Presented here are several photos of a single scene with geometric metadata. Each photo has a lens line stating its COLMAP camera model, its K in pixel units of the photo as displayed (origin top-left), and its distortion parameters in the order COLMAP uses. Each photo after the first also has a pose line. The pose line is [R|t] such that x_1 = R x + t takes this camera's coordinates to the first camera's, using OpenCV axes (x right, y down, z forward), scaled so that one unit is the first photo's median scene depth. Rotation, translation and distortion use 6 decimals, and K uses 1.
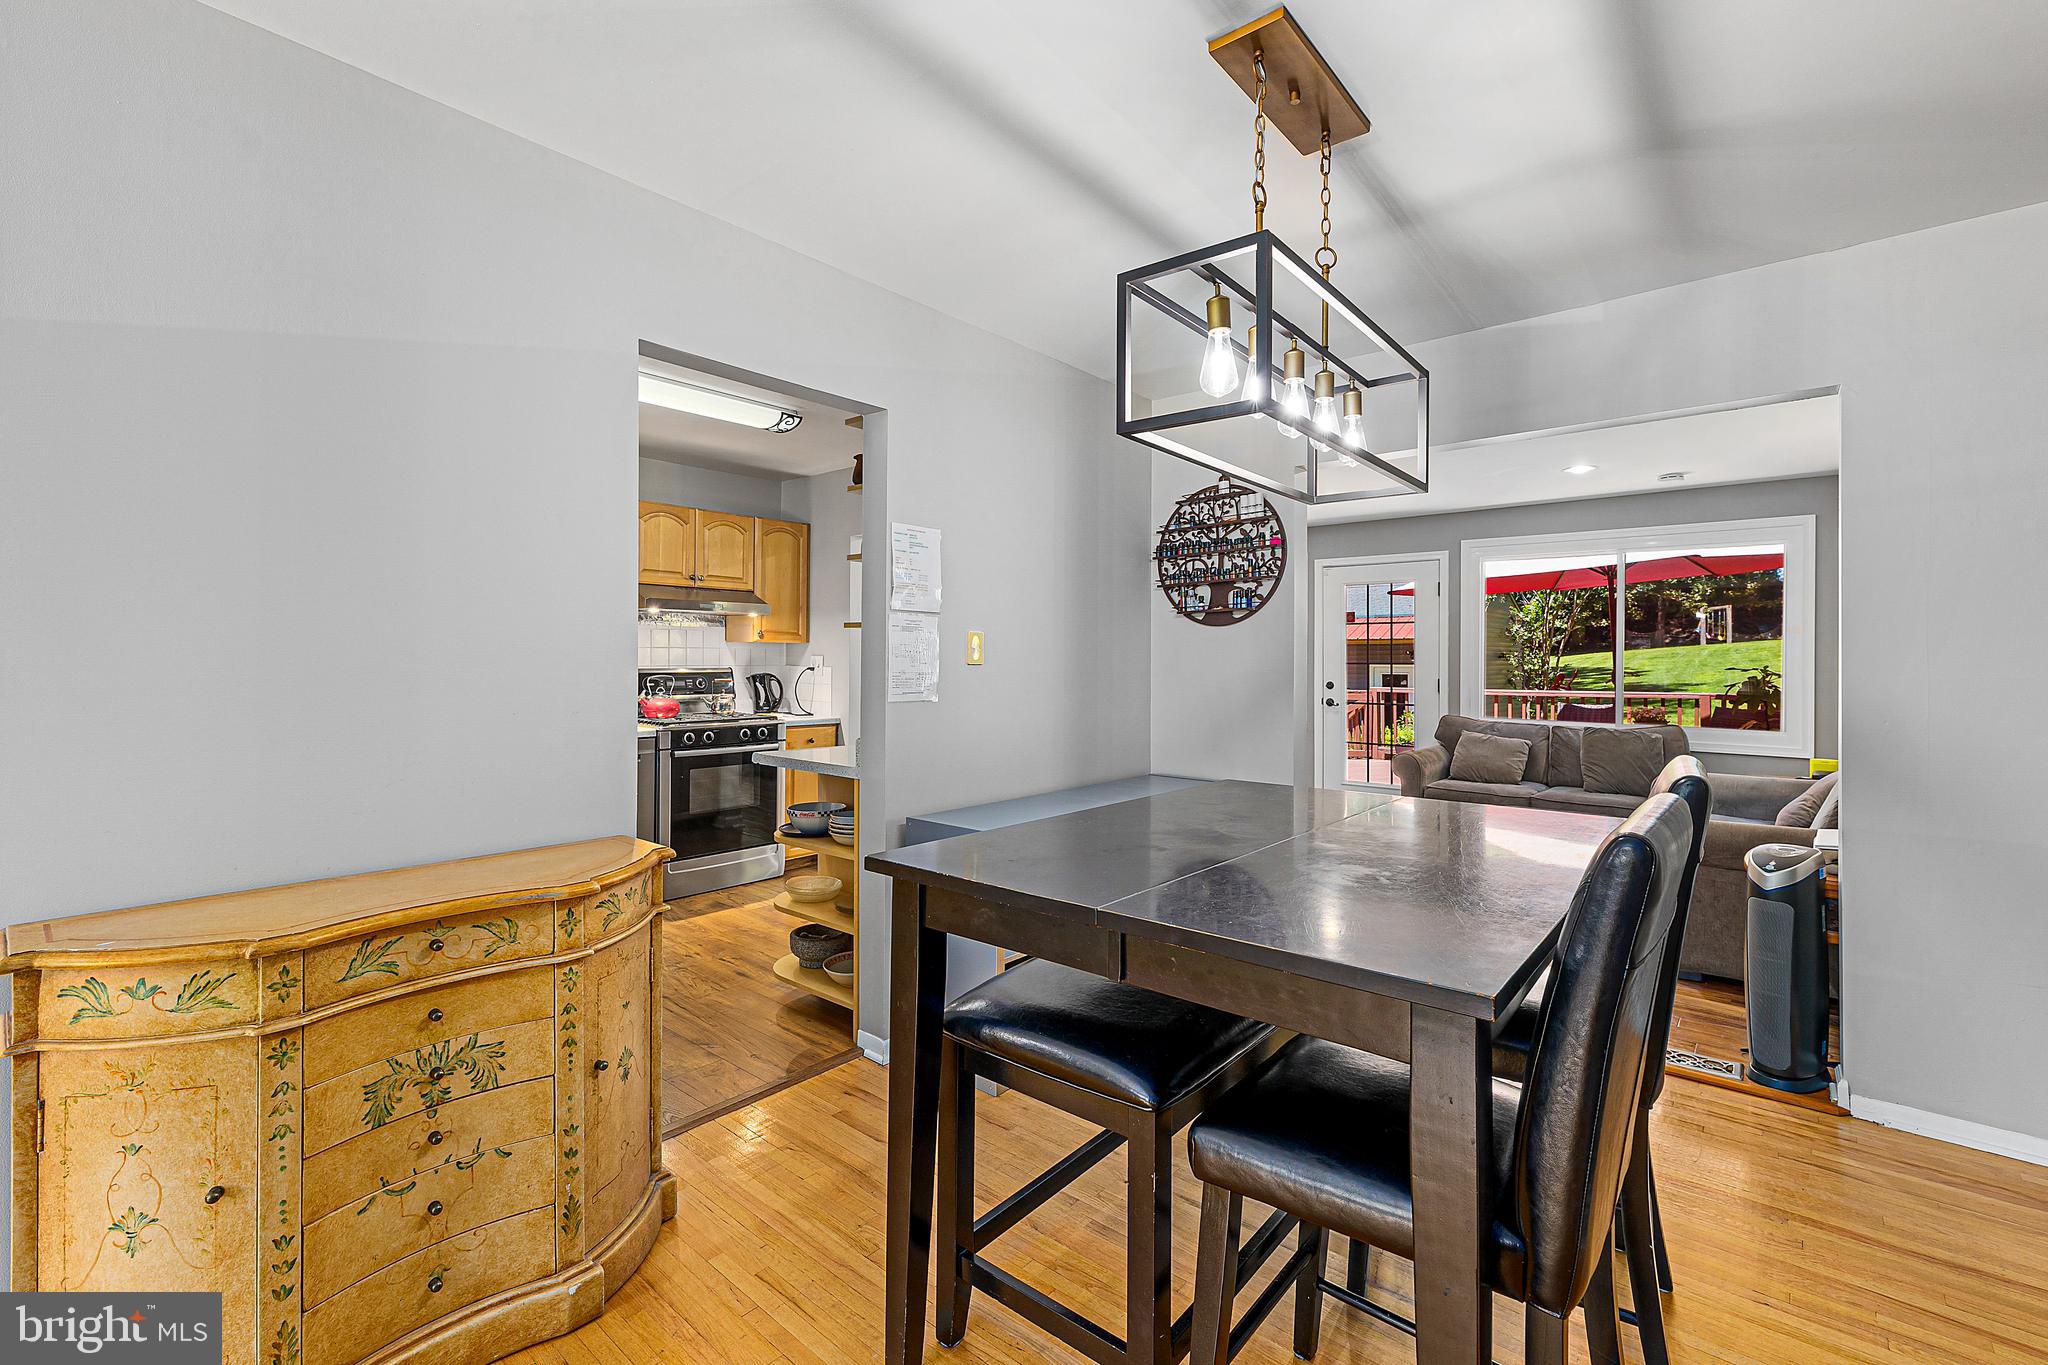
lens RADIAL K [[890.8, 0, 1024.8], [0, 890.8, 663.7], [0, 0, 1]] dist [-0.002815, 0.000000]
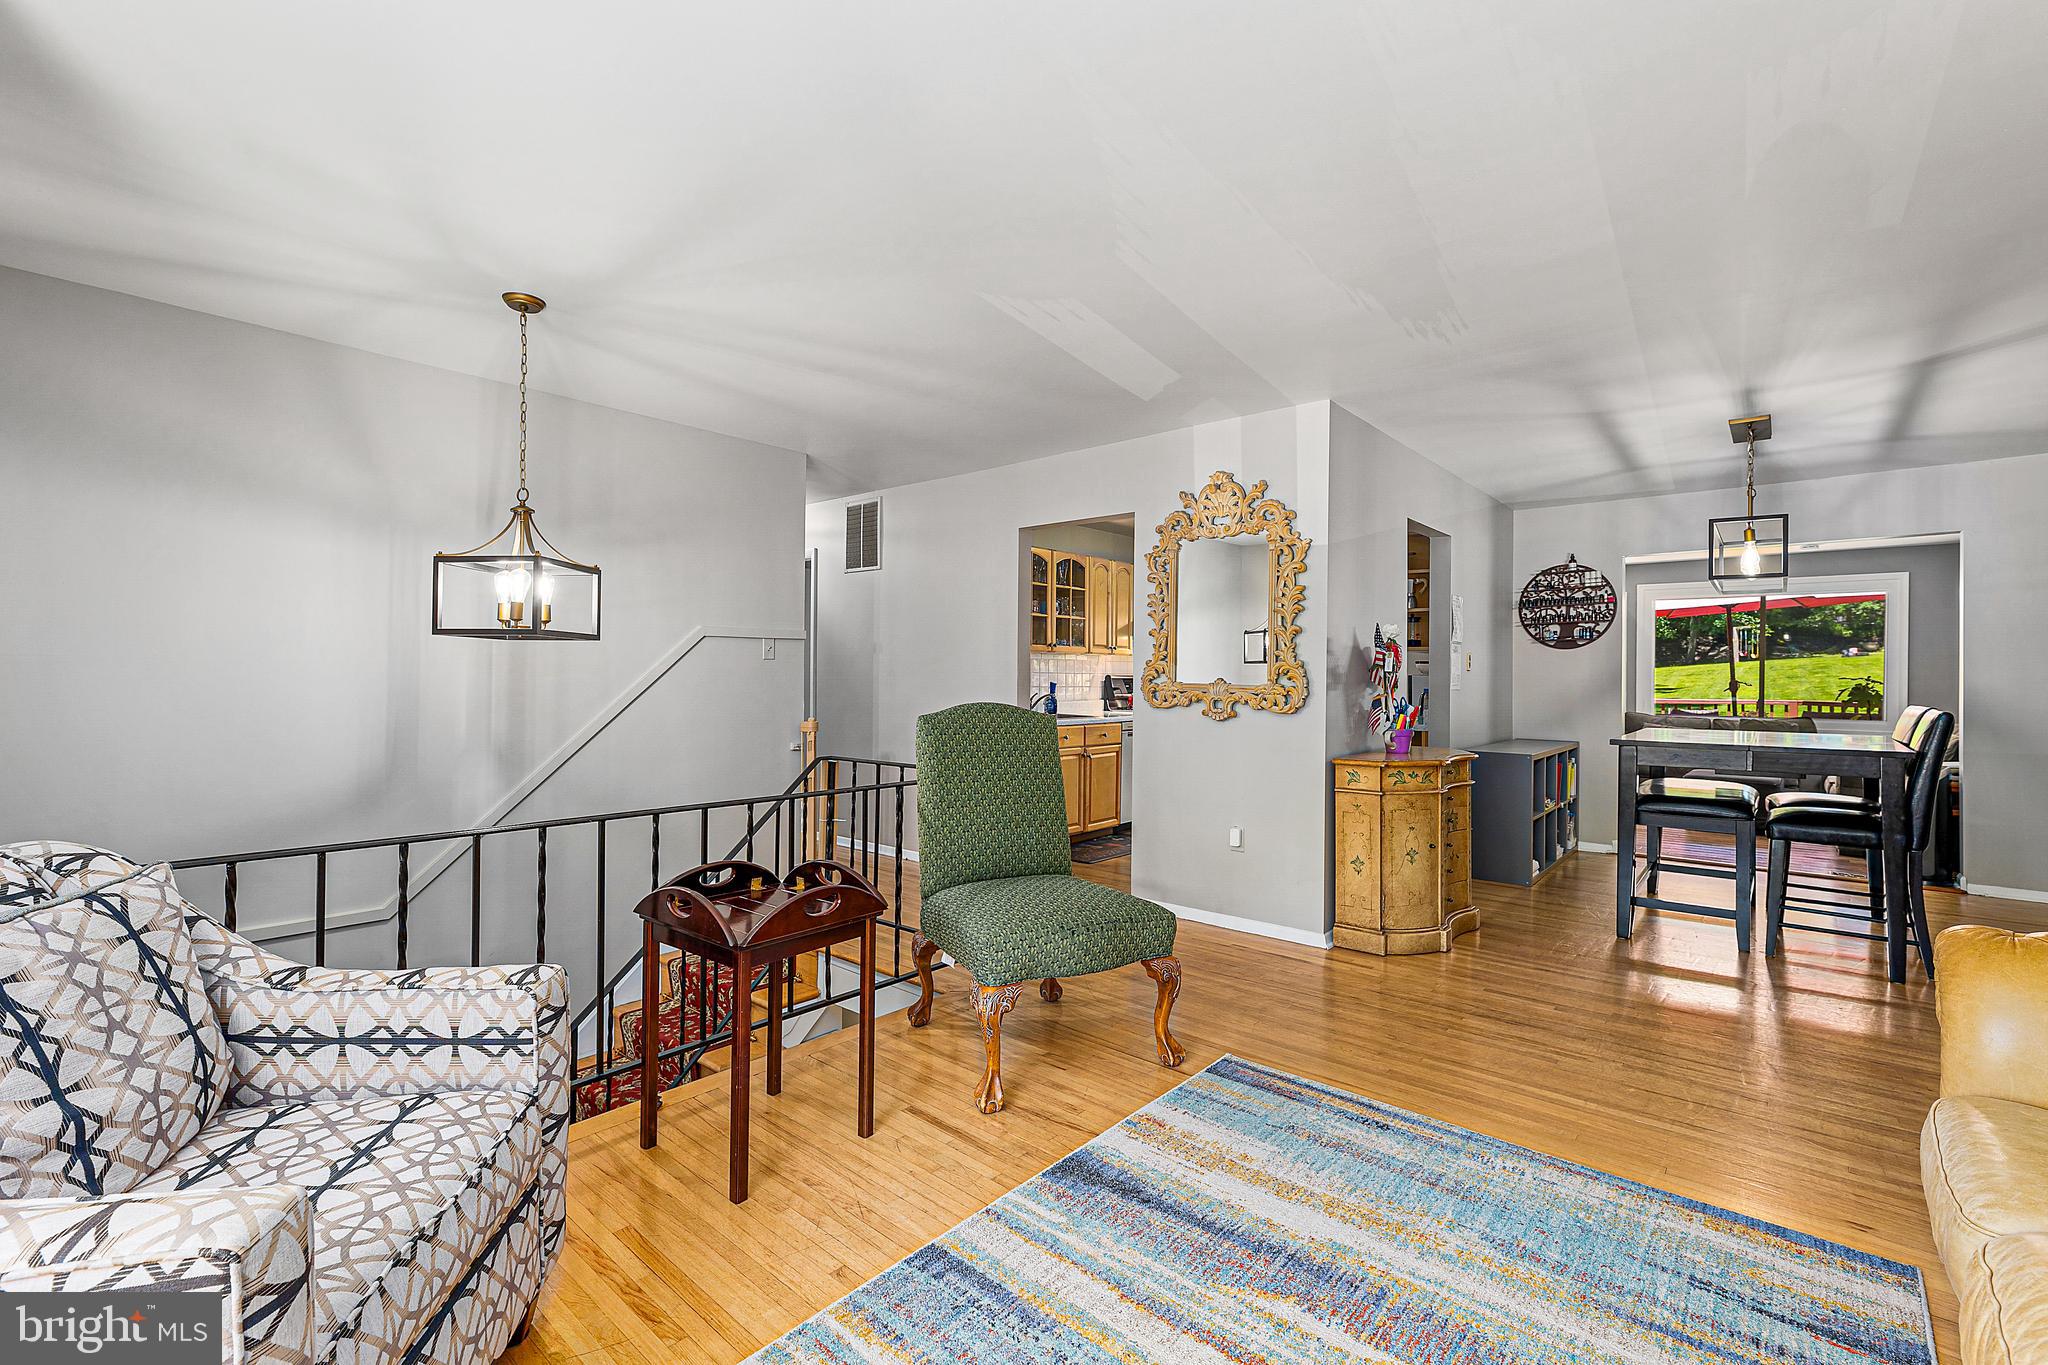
lens RADIAL K [[890.8, 0, 1022.5], [0, 890.8, 685.1], [0, 0, 1]] dist [-0.002815, 0.000000]
pose [[0.999874, -0.000614, -0.015870, -0.779922], [0.000662, 0.999995, 0.003069, 0.019705], [0.015868, -0.003079, 0.999869, -0.690245]]
